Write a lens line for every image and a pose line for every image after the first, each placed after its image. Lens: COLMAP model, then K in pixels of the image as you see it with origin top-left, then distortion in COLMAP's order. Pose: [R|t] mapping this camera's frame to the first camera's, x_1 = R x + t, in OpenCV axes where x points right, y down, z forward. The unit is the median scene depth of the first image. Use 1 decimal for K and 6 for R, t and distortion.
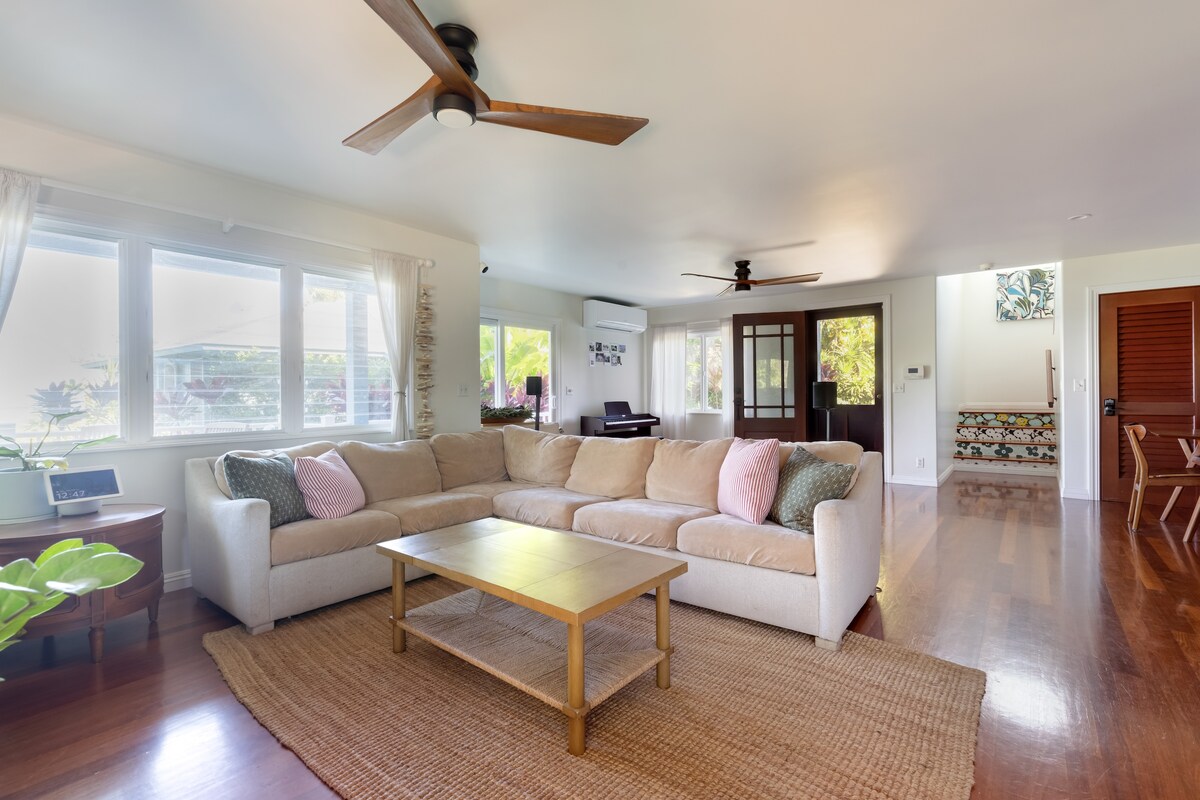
lens RADIAL K [[540.3, 0, 599.3], [0, 540.3, 392.4], [0, 0, 1]] dist [0.003272, 0.000406]
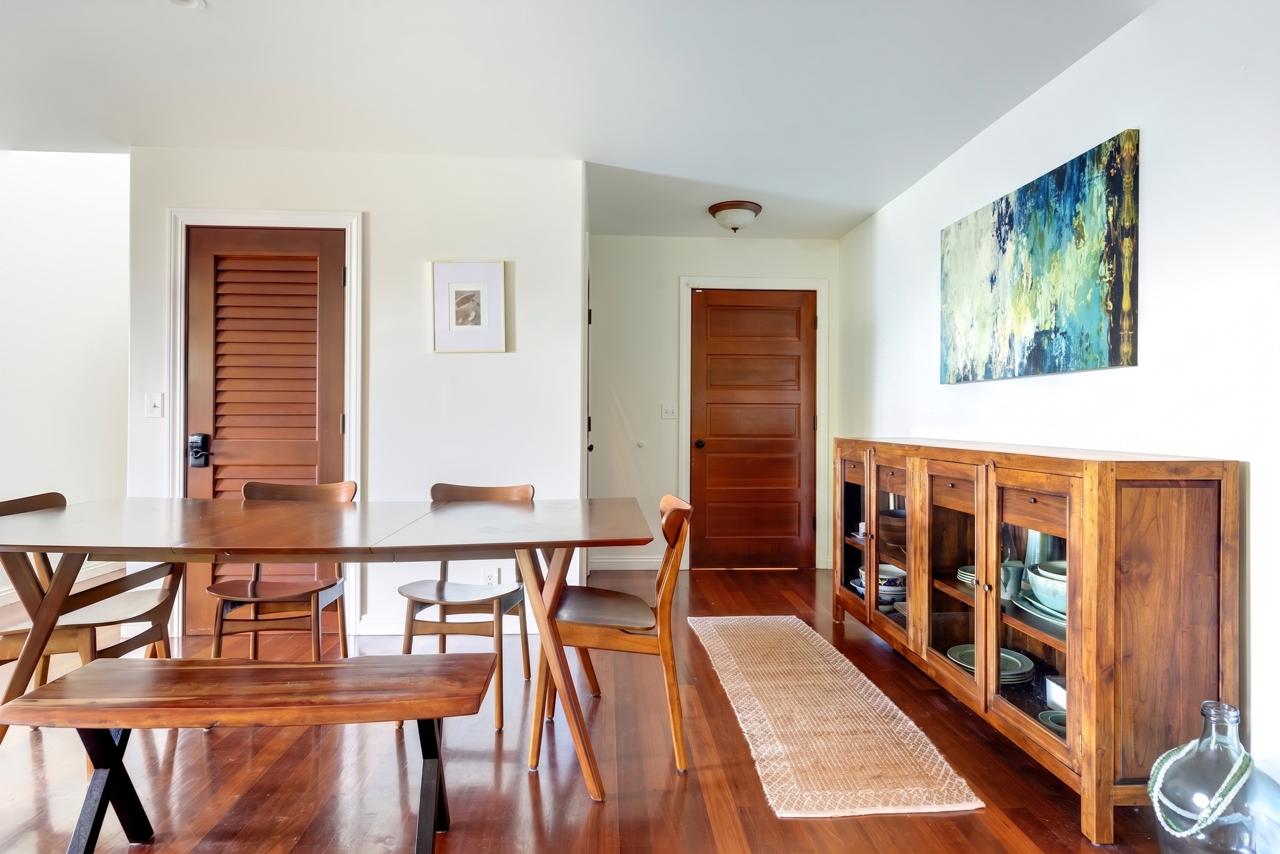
lens RADIAL K [[686.2, 0, 639.7], [0, 686.2, 417.3], [0, 0, 1]] dist [0.000934, 0.000095]
pose [[0.758073, 0.006394, 0.652138, 0.754138], [-0.010647, 0.999940, 0.002572, -0.008558], [-0.652083, -0.008894, 0.758096, 0.223904]]
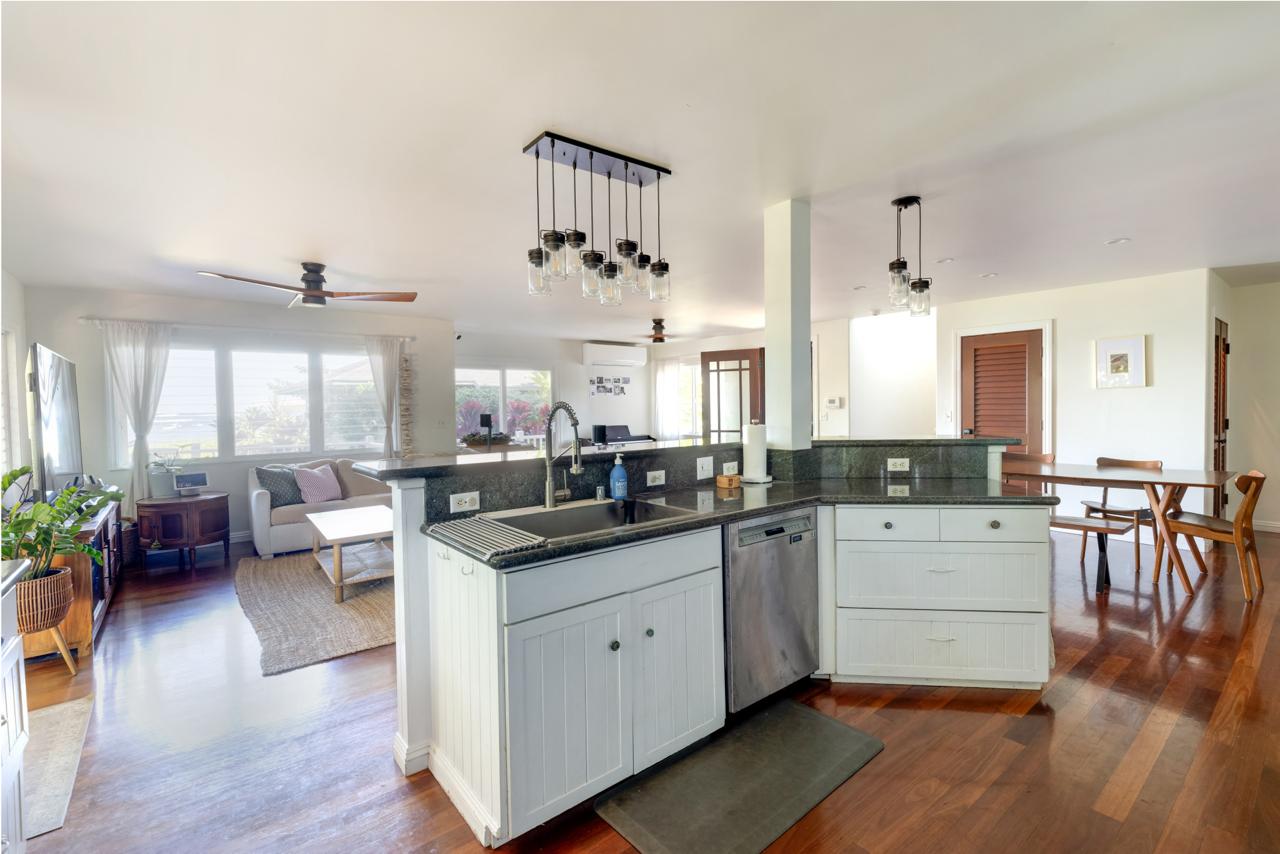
lens RADIAL K [[576.4, 0, 639.2], [0, 576.4, 418.9], [0, 0, 1]] dist [0.003272, 0.000406]
pose [[0.973417, -0.002087, -0.229029, 0.495547], [0.008756, 0.999567, 0.028106, -0.044854], [0.228871, -0.029364, 0.973014, -0.298879]]
